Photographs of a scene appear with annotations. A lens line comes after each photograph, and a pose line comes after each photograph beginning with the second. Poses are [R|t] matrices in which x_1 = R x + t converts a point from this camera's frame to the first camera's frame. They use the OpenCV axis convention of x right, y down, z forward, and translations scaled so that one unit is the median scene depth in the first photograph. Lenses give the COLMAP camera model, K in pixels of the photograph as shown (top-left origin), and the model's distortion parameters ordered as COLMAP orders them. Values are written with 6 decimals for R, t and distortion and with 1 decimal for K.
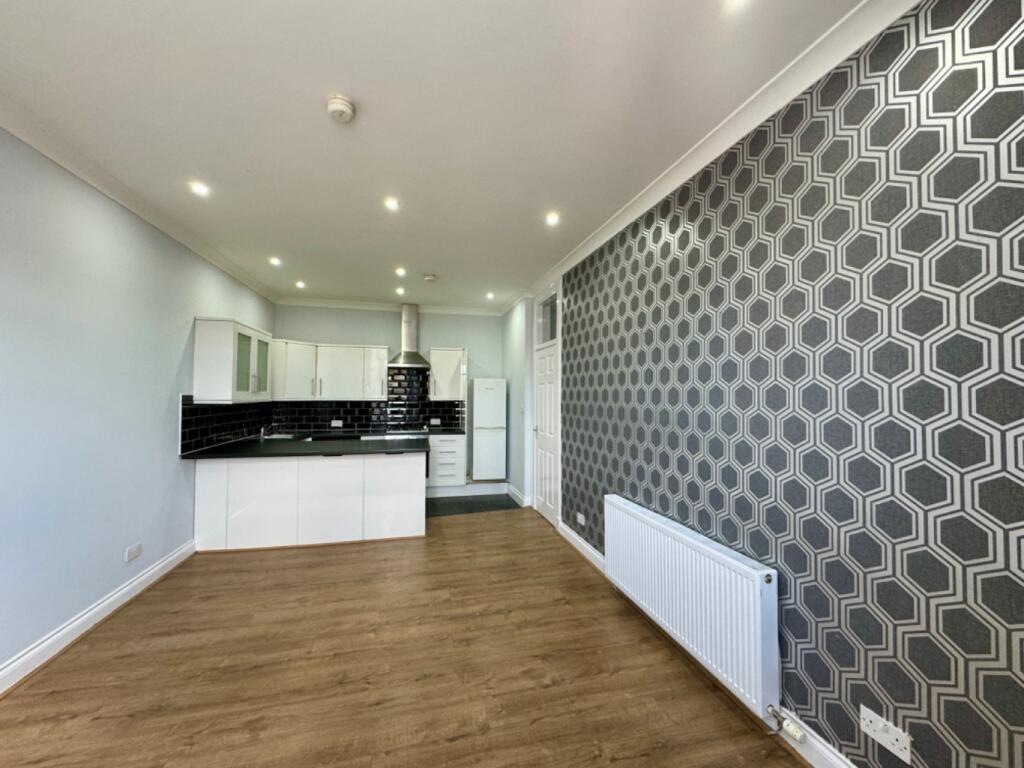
lens RADIAL K [[414.1, 0, 514.9], [0, 414.1, 386.5], [0, 0, 1]] dist [-0.003263, -0.000038]
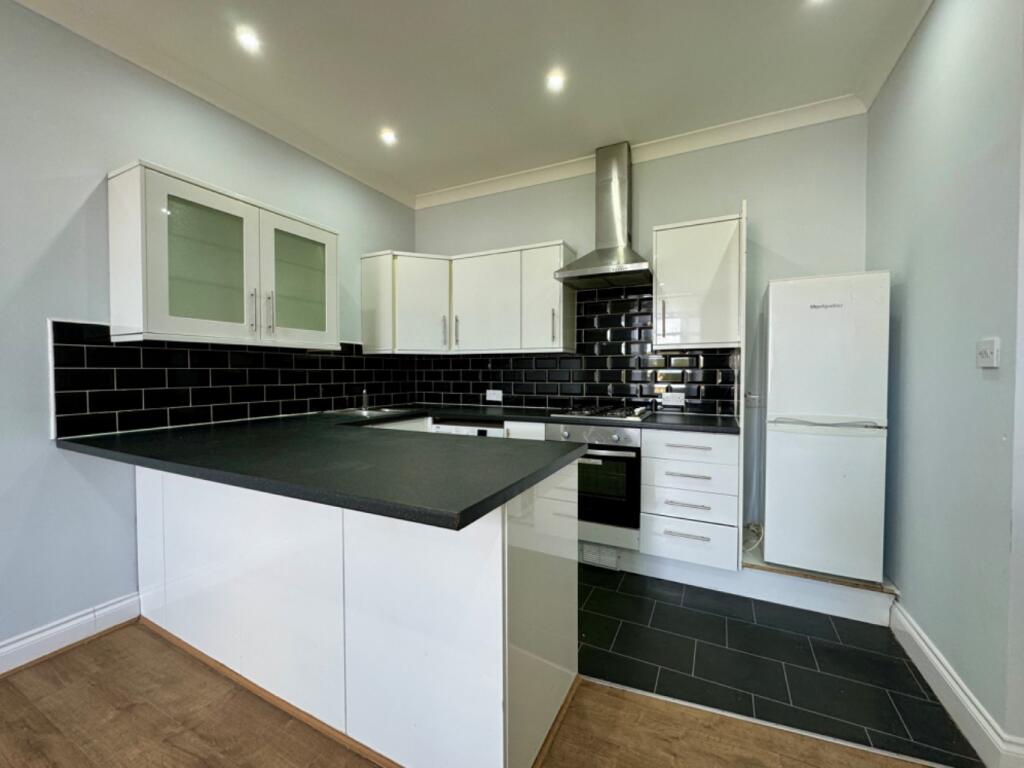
lens RADIAL K [[414.1, 0, 516.6], [0, 414.1, 382.9], [0, 0, 1]] dist [-0.003263, -0.000038]
pose [[0.757167, 0.011833, -0.653115, -0.030065], [0.016825, 0.999151, 0.037607, 0.051709], [0.653005, -0.039463, 0.756325, 0.594485]]
